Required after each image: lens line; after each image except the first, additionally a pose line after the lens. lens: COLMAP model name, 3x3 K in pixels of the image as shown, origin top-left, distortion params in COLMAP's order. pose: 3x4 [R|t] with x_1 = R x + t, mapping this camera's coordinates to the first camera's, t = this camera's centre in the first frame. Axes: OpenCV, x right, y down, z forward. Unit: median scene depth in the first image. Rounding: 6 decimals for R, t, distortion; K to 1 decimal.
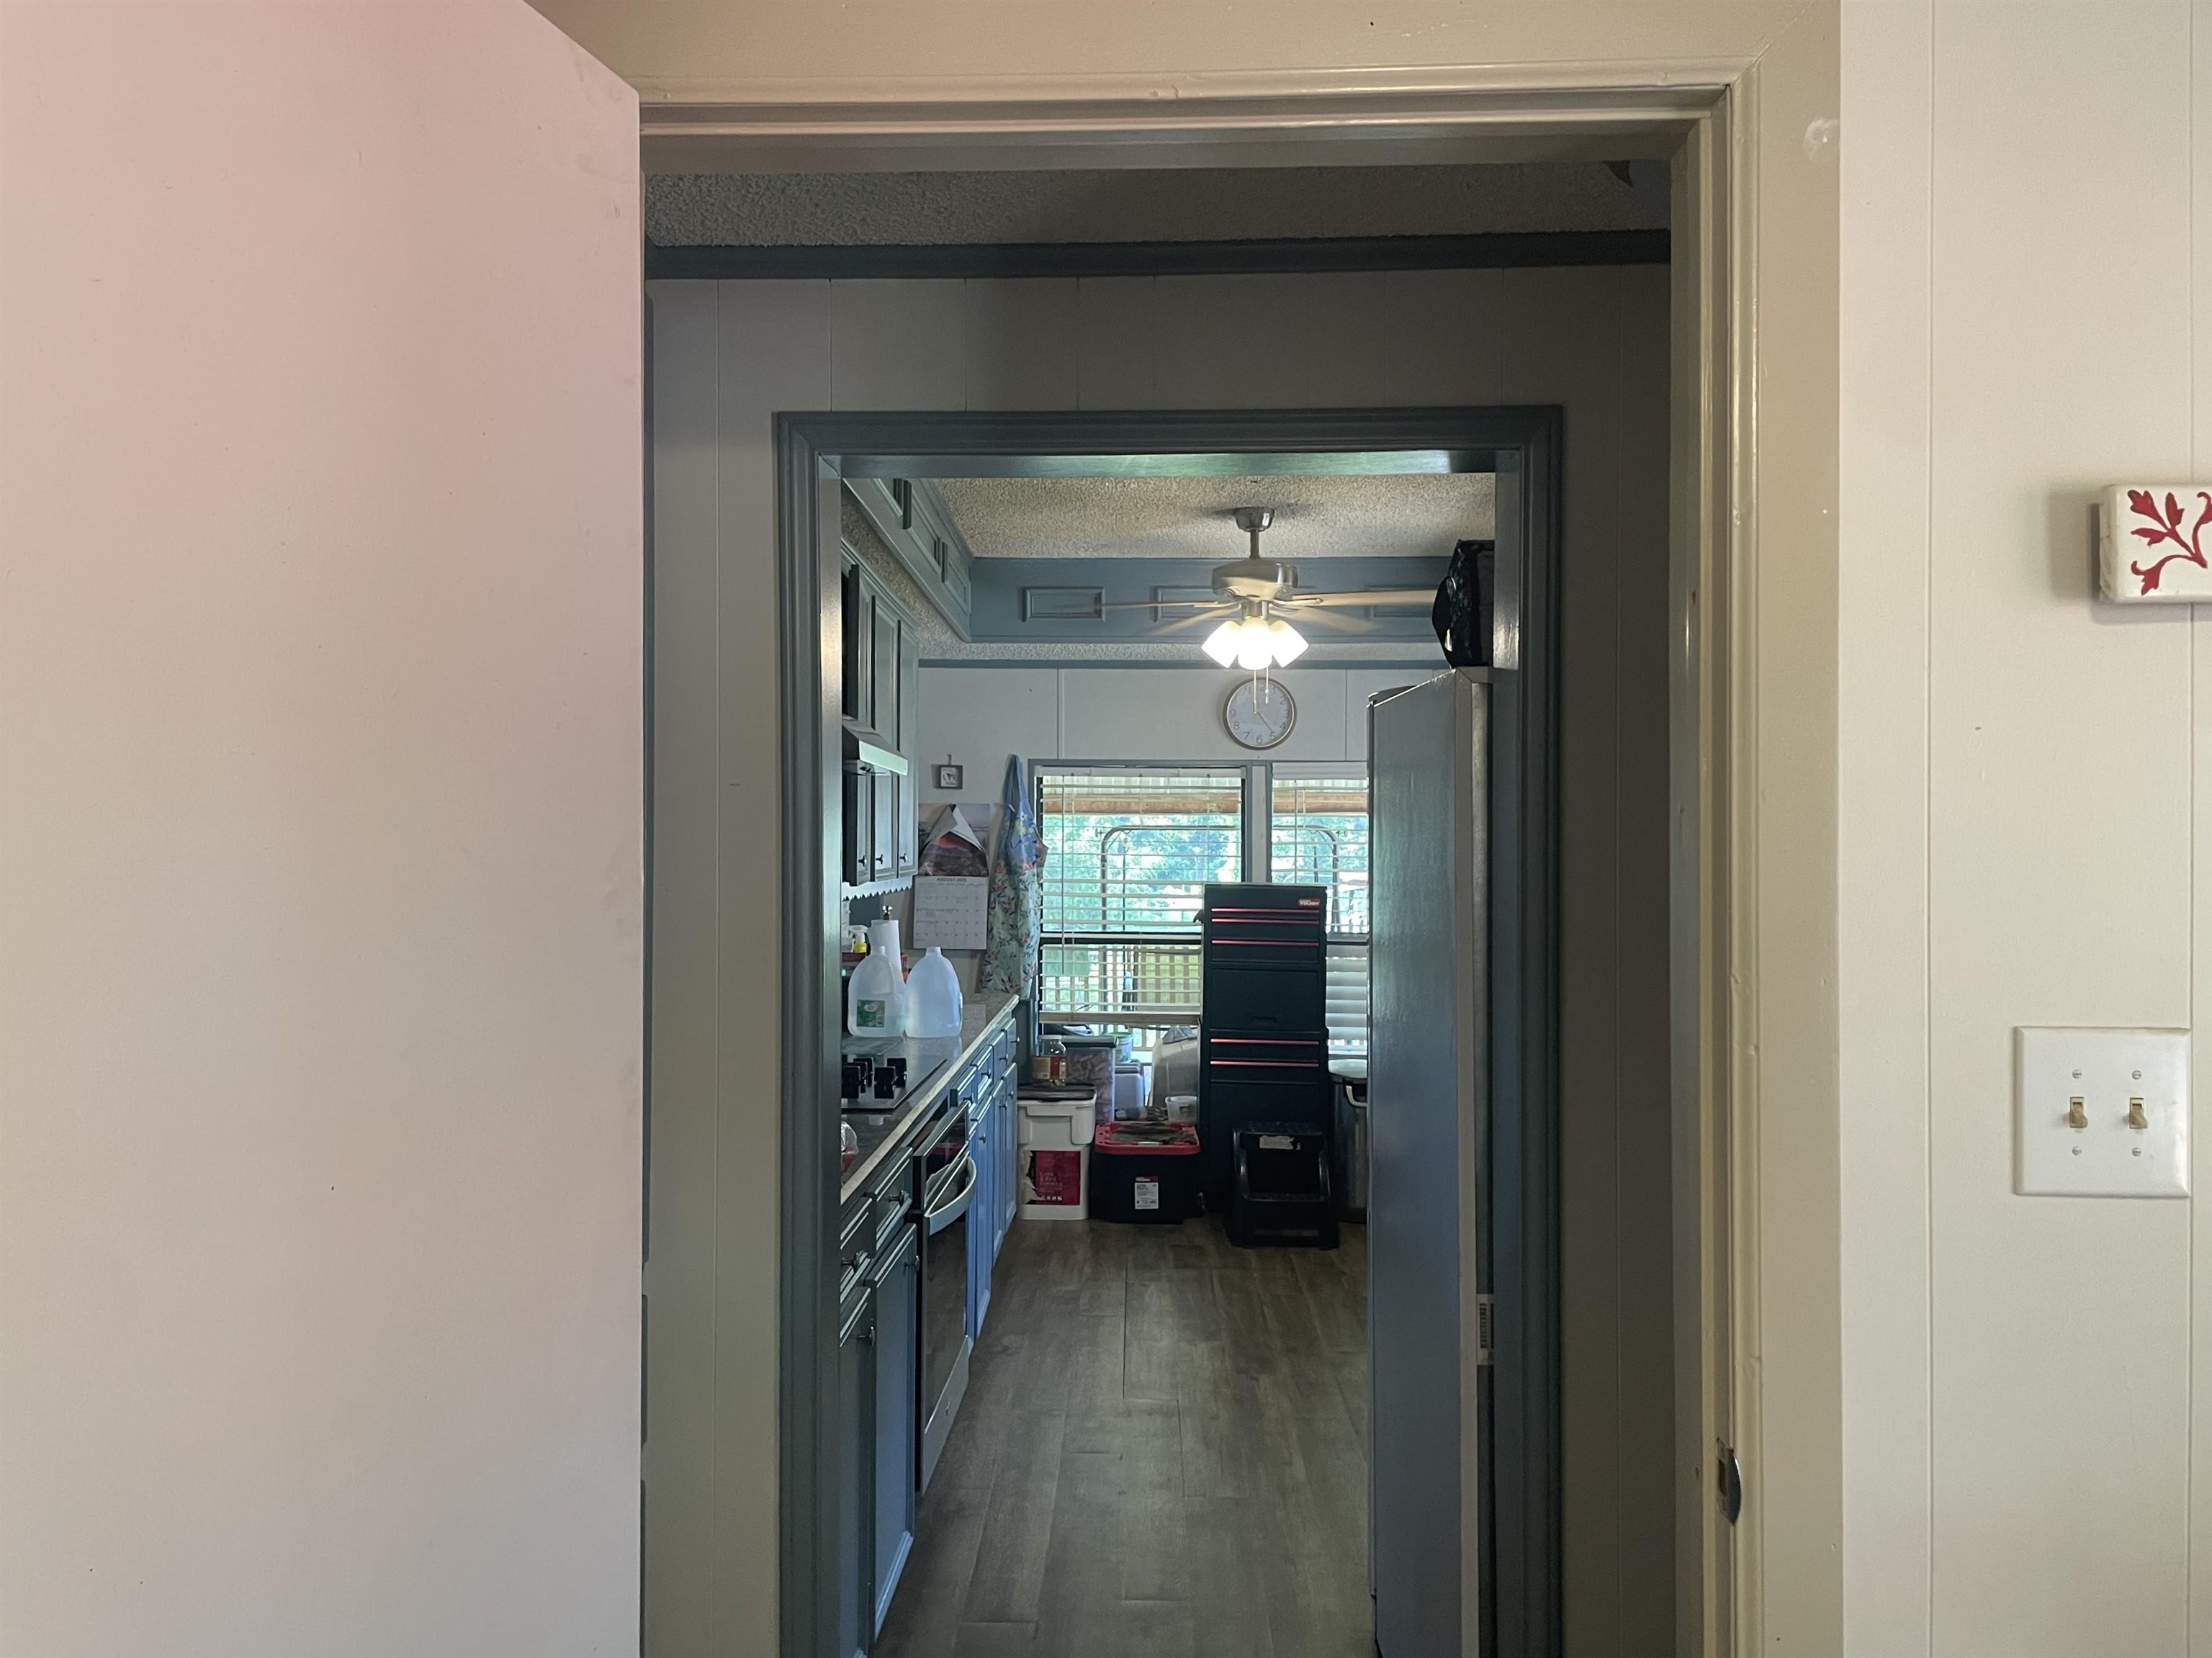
lens RADIAL K [[1696.1, 0, 1103.6], [0, 1696.1, 844.3], [0, 0, 1]] dist [0.093763, -0.120709]
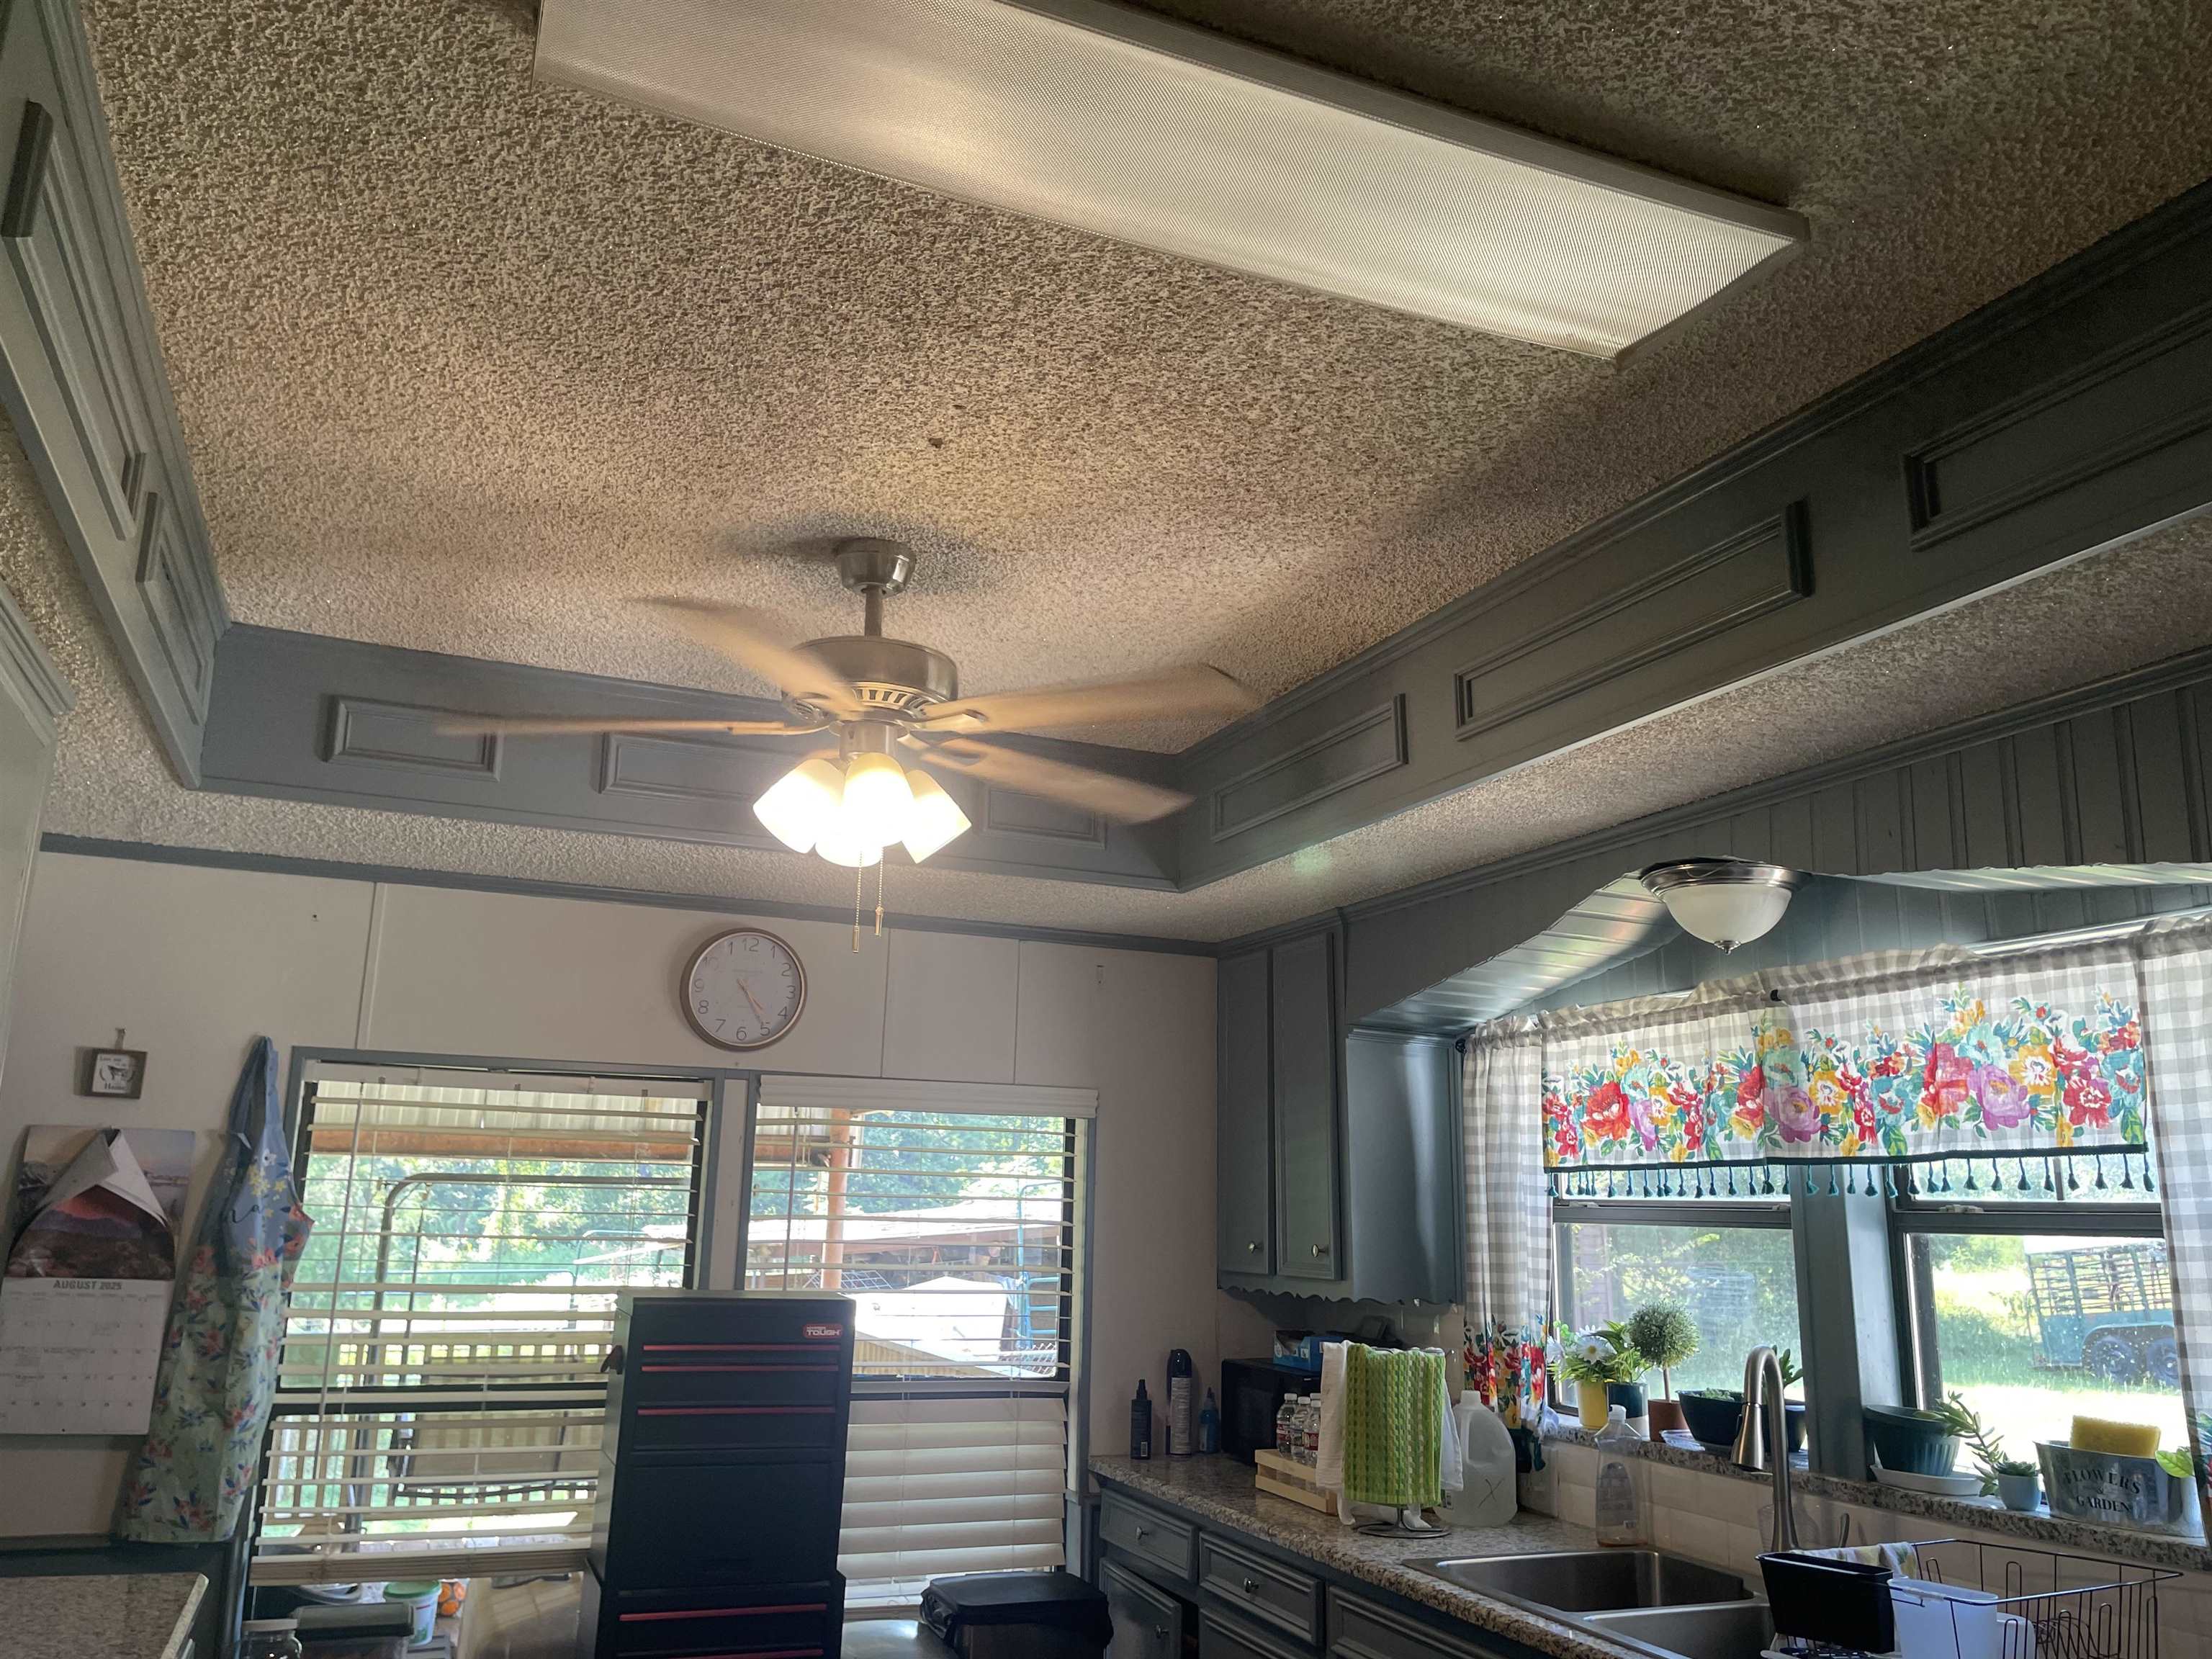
lens RADIAL K [[1696.3, 0, 1102.8], [0, 1696.3, 827.9], [0, 0, 1]] dist [0.093763, -0.120709]
pose [[0.918092, 0.106385, 0.381823, -0.025202], [-0.023798, 0.976365, -0.214816, -0.007889], [-0.395651, 0.188135, 0.898925, 0.414393]]
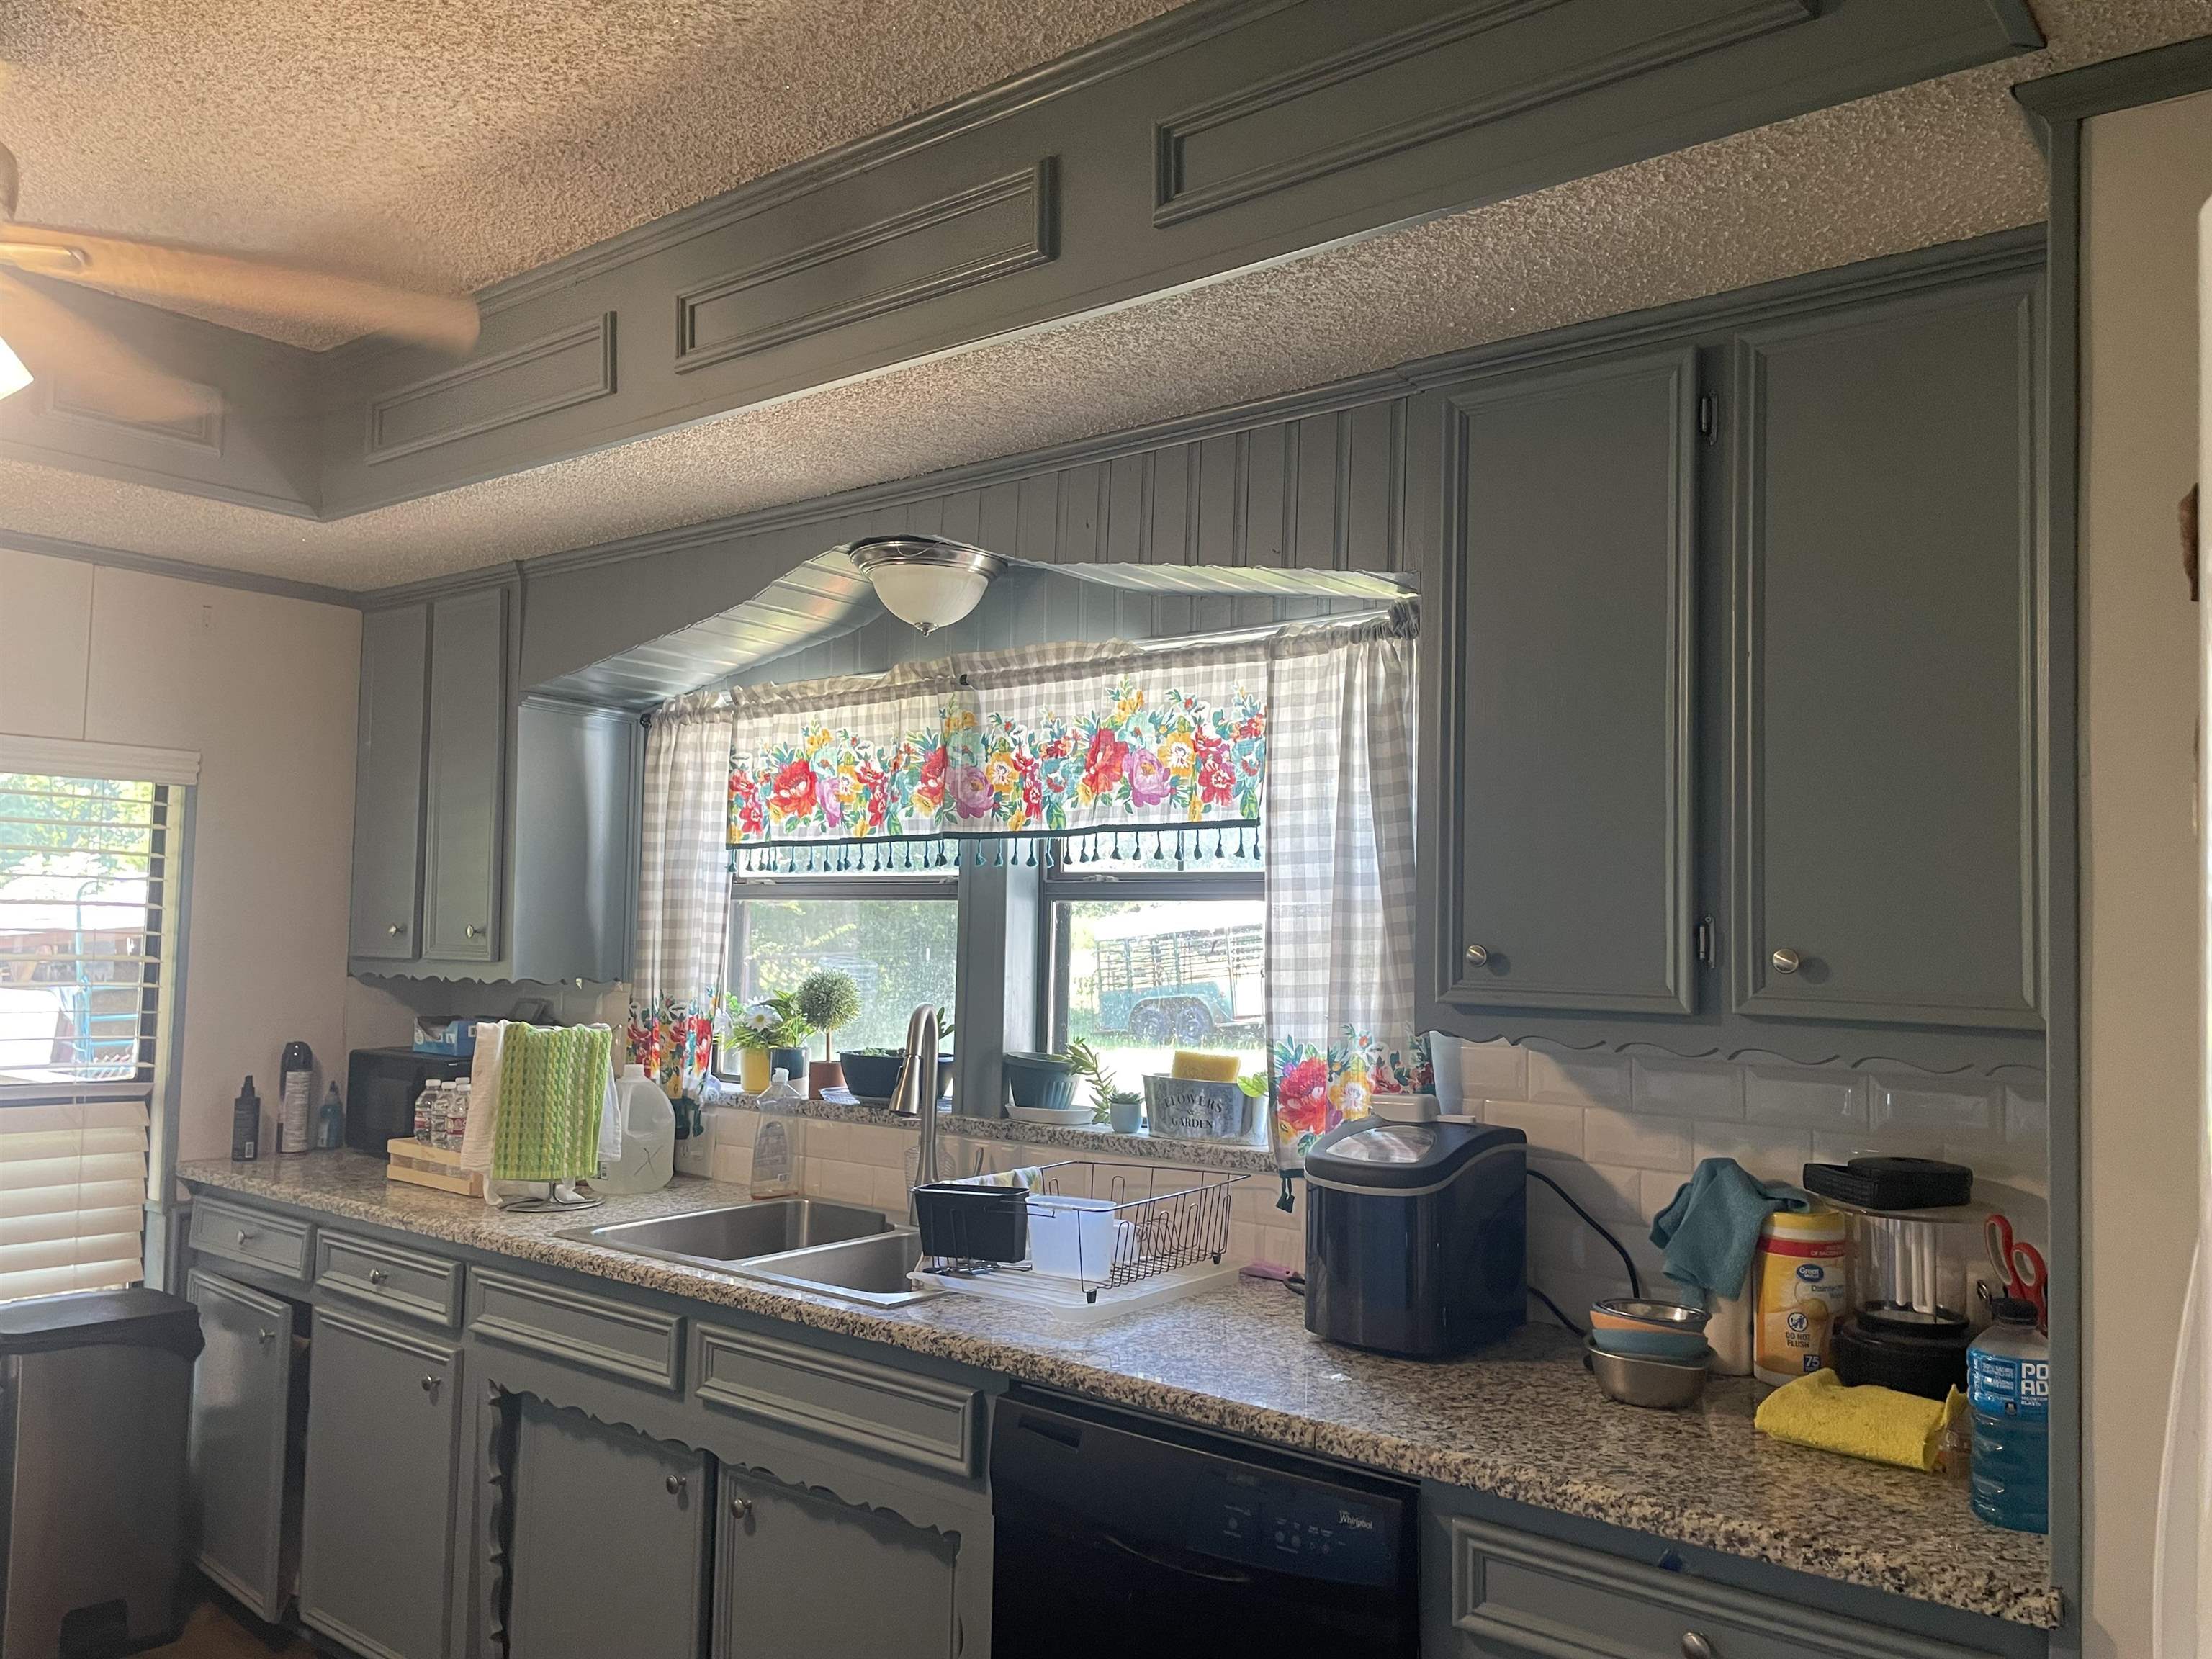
lens RADIAL K [[1696.3, 0, 1141.5], [0, 1696.3, 821.9], [0, 0, 1]] dist [0.093763, -0.120709]
pose [[0.612847, 0.059117, 0.787988, -0.019510], [-0.020500, 0.998051, -0.058932, -0.000622], [-0.789936, 0.019962, 0.612864, 0.437293]]
